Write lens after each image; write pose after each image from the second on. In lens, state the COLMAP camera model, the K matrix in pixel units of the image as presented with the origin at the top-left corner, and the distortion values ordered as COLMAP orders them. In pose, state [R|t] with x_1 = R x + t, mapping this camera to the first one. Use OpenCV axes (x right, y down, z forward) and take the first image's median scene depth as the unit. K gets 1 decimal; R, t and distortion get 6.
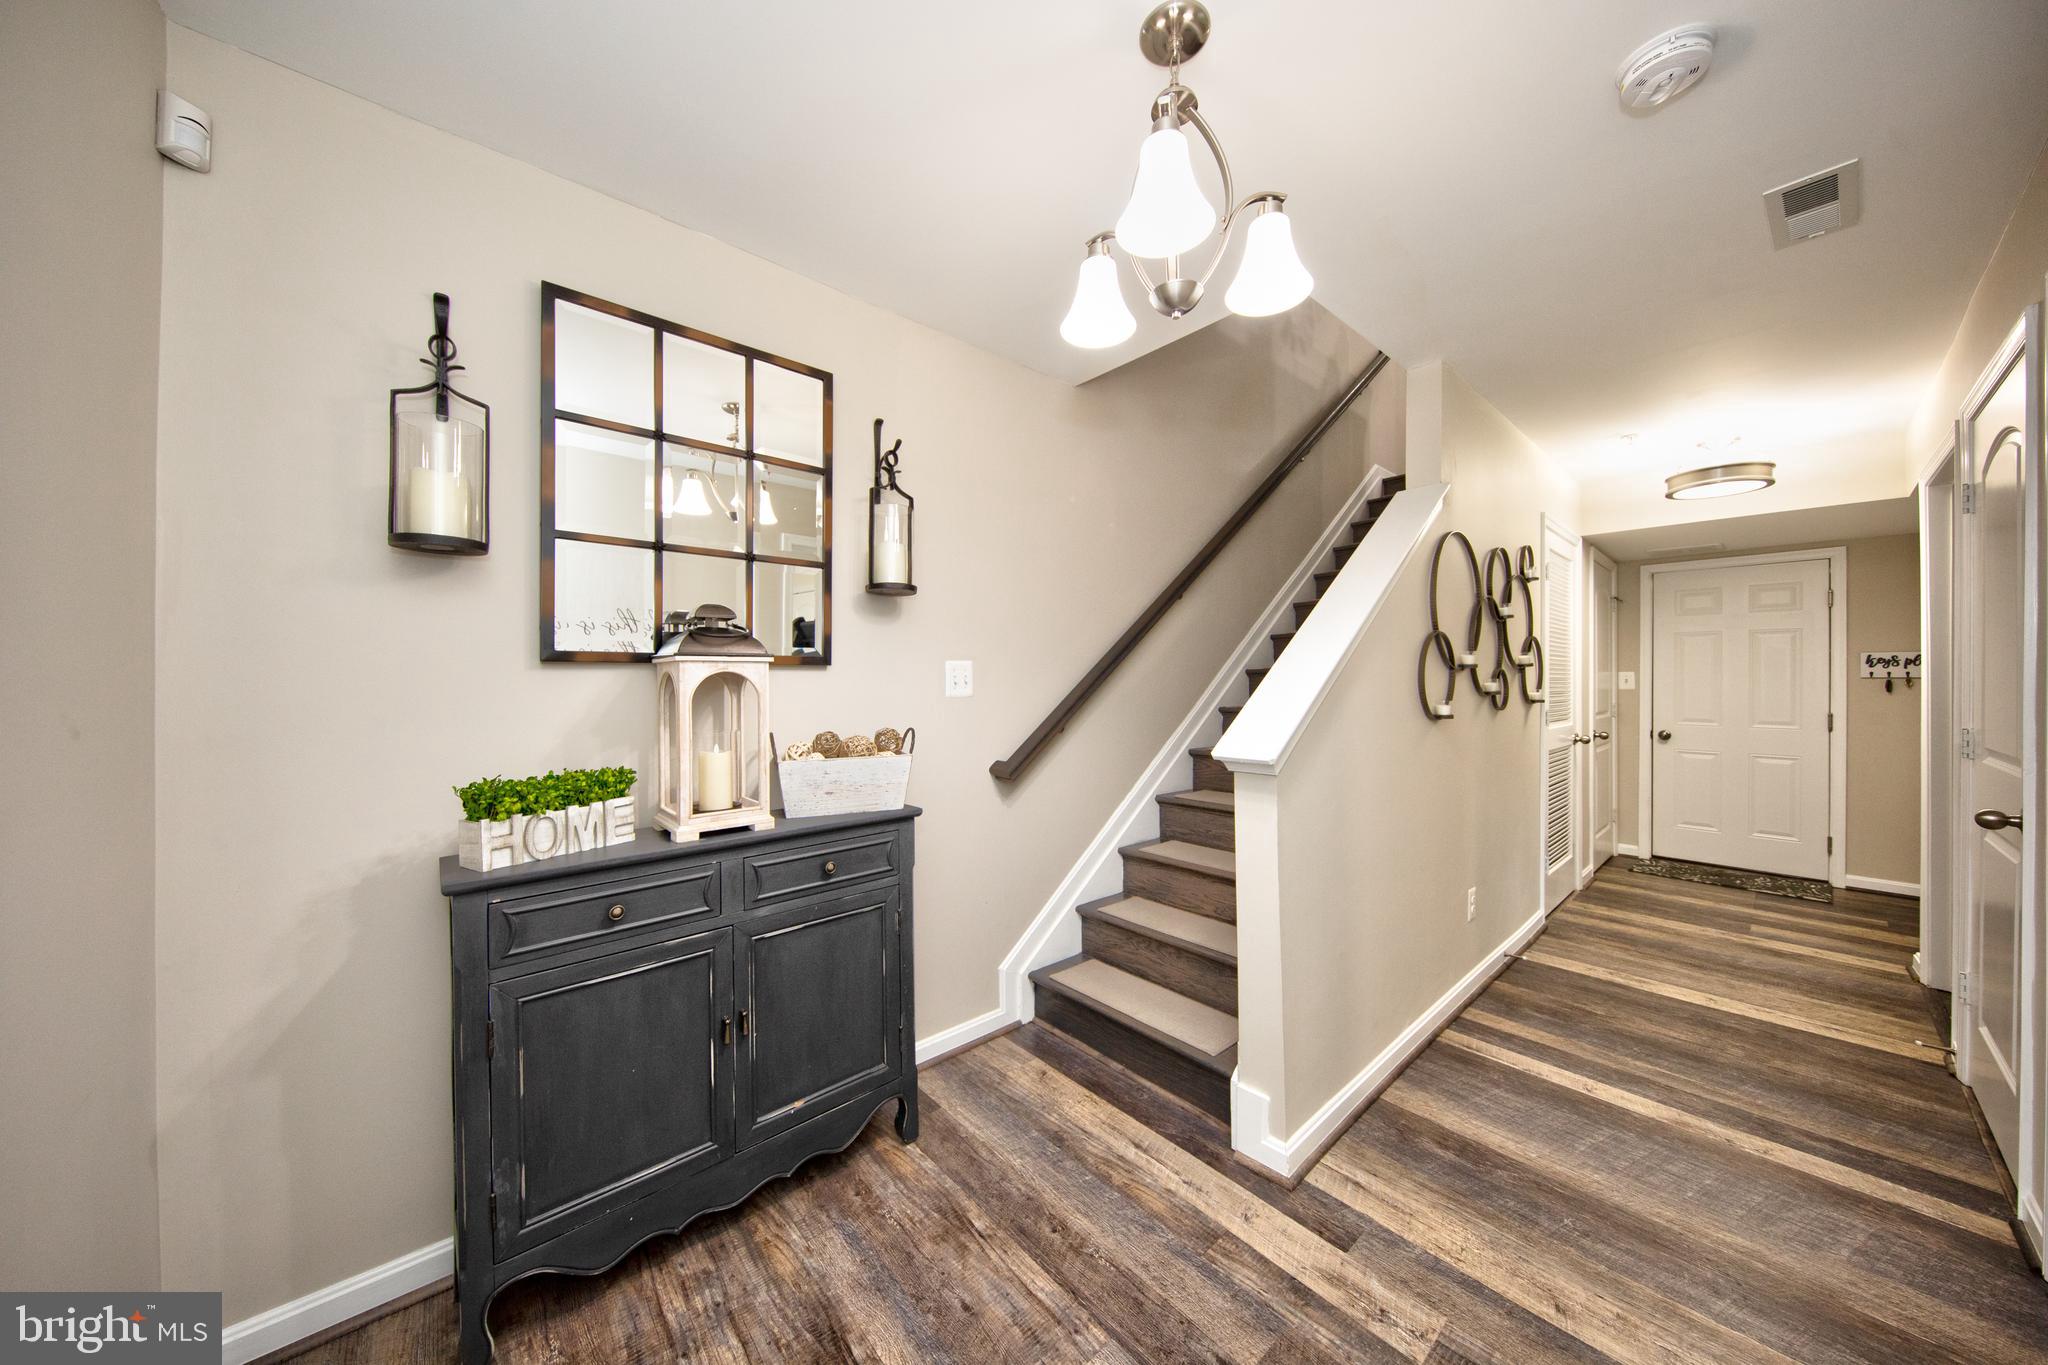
lens RADIAL K [[680.9, 0, 1001.4], [0, 680.9, 674.7], [0, 0, 1]] dist [0.012941, -0.006280]
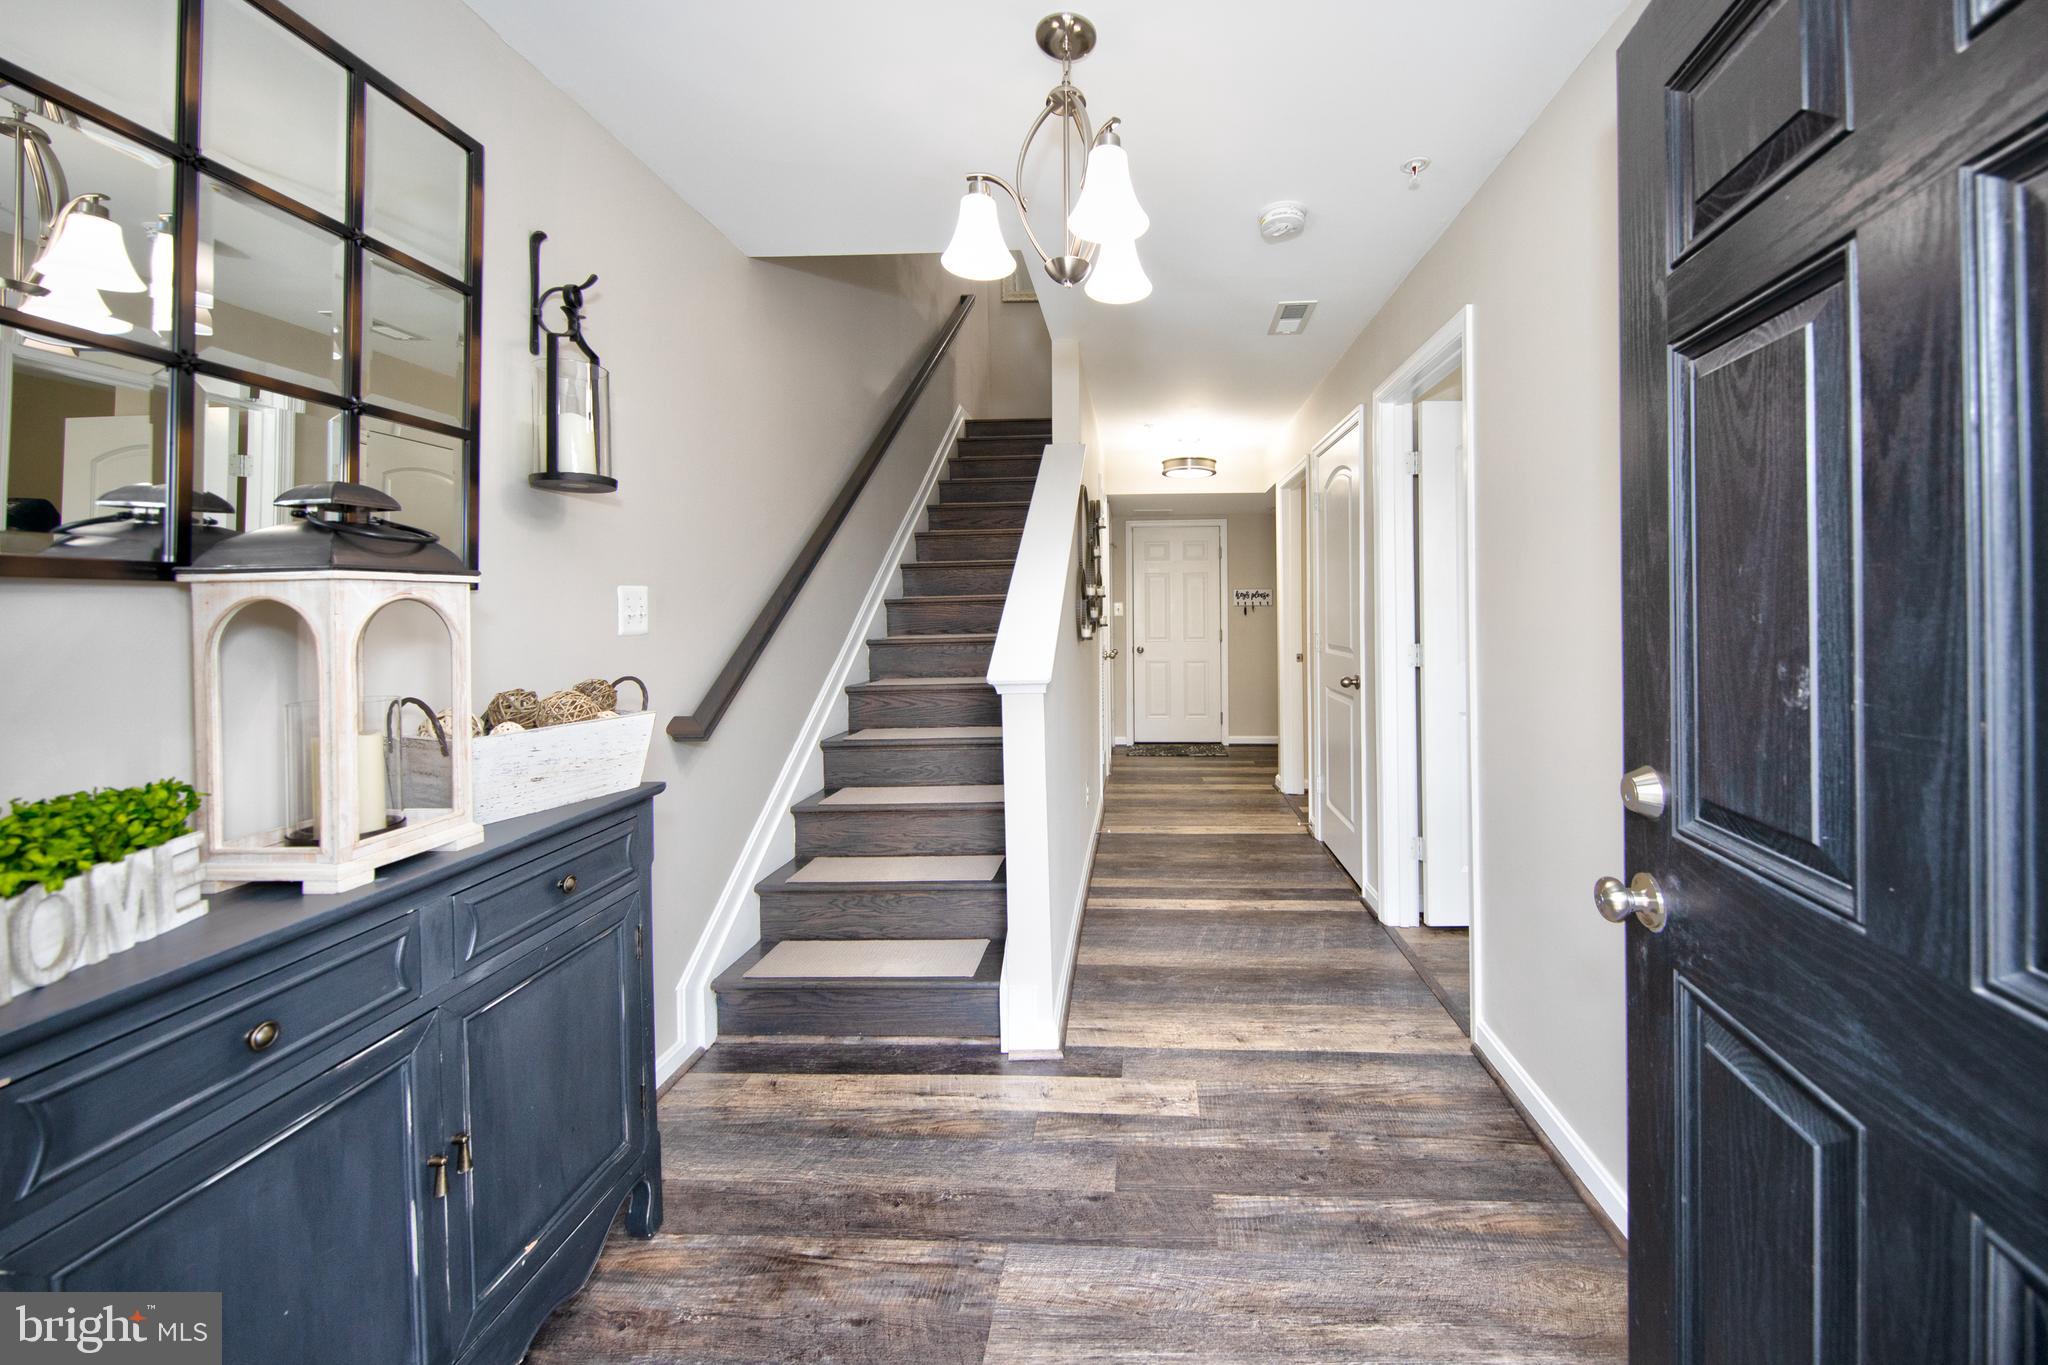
lens RADIAL K [[849.6, 0, 1026.5], [0, 849.6, 600.6], [0, 0, 1]] dist [0.016595, -0.015363]
pose [[0.673369, 0.002075, 0.739304, -0.575017], [0.007448, 0.999926, -0.009590, 0.009255], [-0.739269, 0.011965, 0.673304, 0.076364]]
